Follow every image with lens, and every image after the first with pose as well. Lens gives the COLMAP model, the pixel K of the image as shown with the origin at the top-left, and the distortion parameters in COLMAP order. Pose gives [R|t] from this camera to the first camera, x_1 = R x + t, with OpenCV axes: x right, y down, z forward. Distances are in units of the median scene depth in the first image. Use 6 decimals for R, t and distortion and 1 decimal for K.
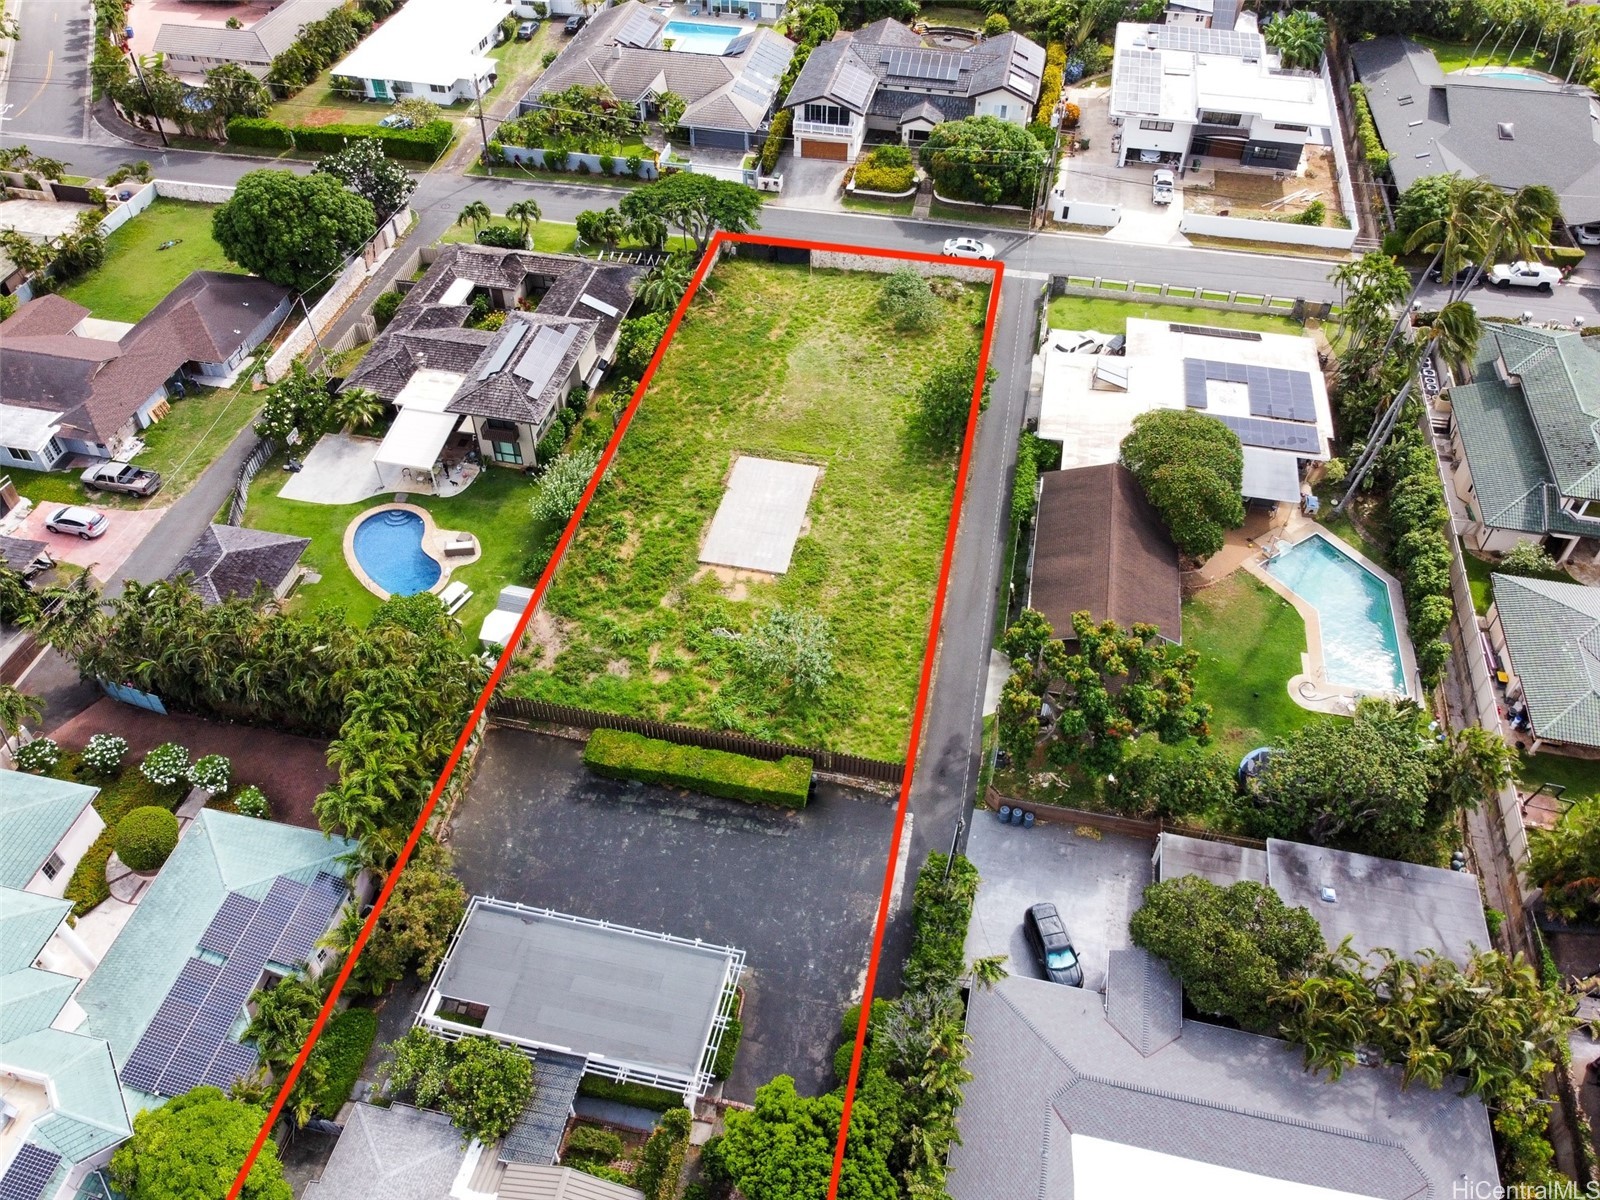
lens RADIAL K [[1186.4, 0, 800.0], [0, 1186.4, 600.0], [0, 0, 1]] dist [-0.017045, 0.004298]
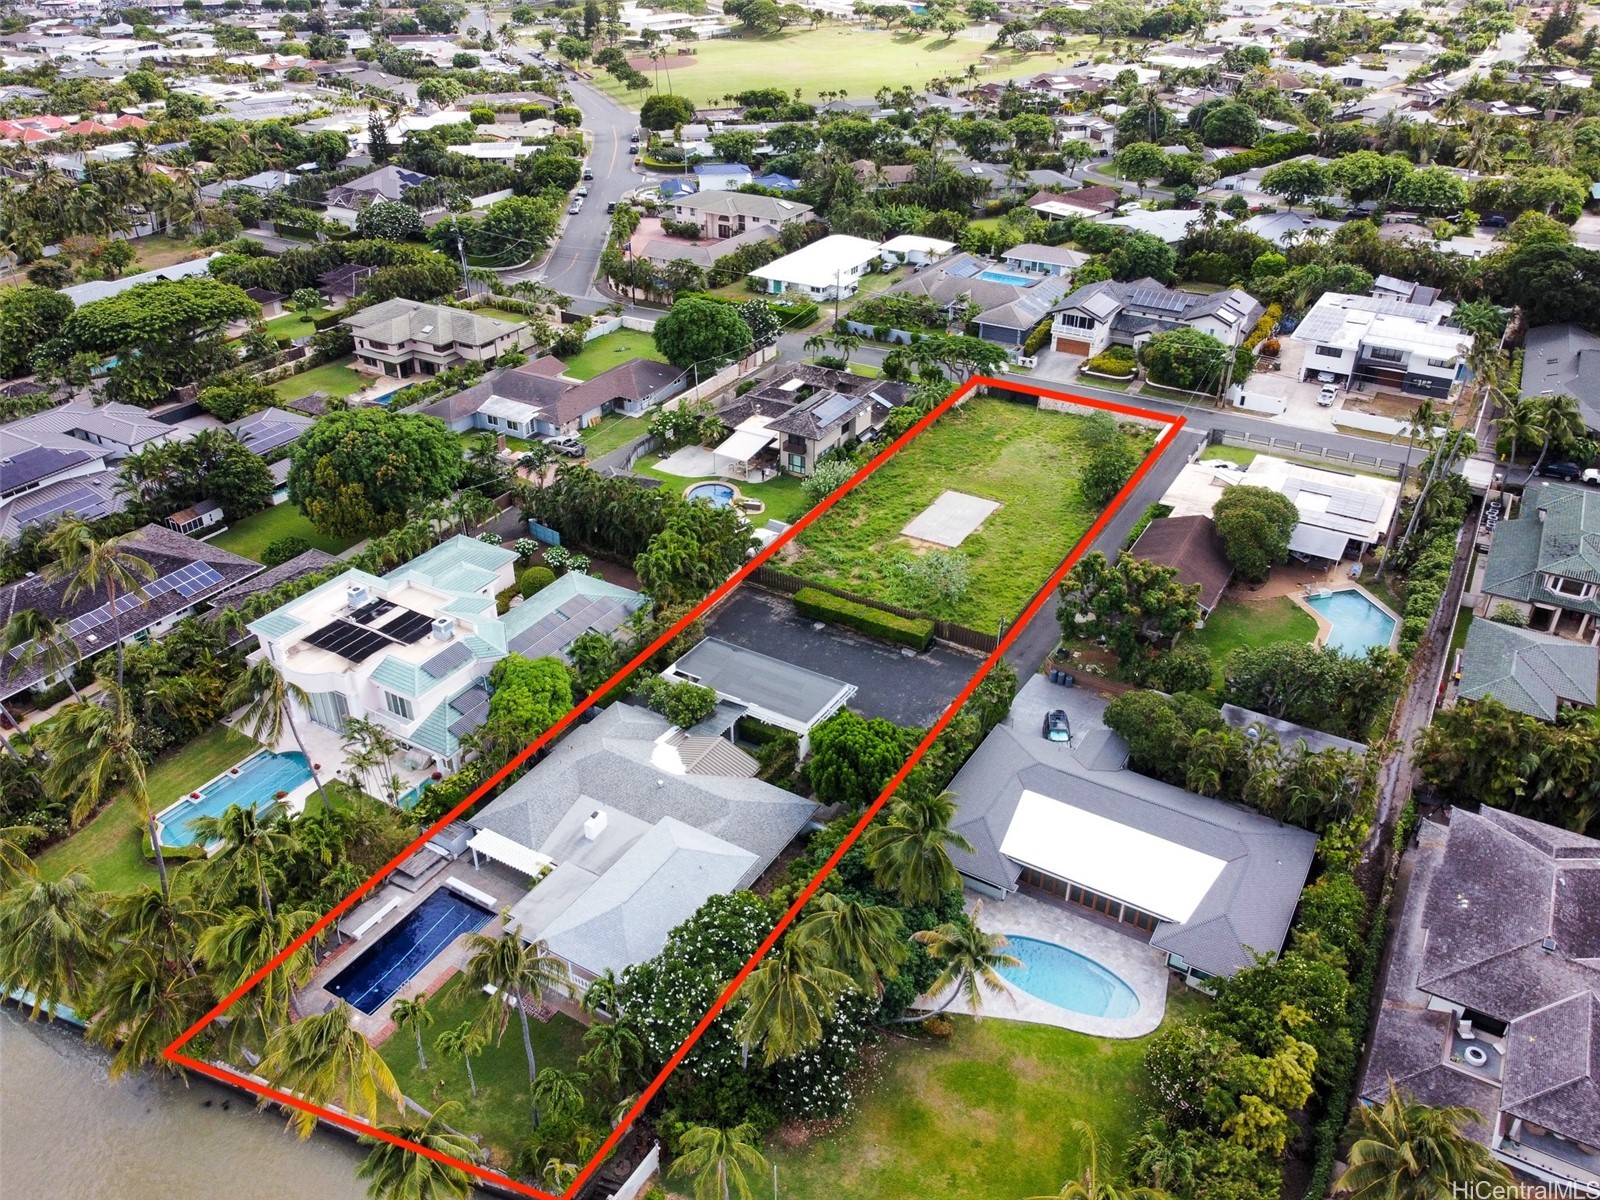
lens RADIAL K [[1154.4, 0, 800.0], [0, 1154.4, 600.0], [0, 0, 1]] dist [-0.031840, 0.000732]
pose [[0.946731, 0.163522, -0.277417, 0.175473], [-0.227084, 0.949825, -0.215093, 0.322315], [0.228325, 0.266633, 0.936362, -0.300696]]
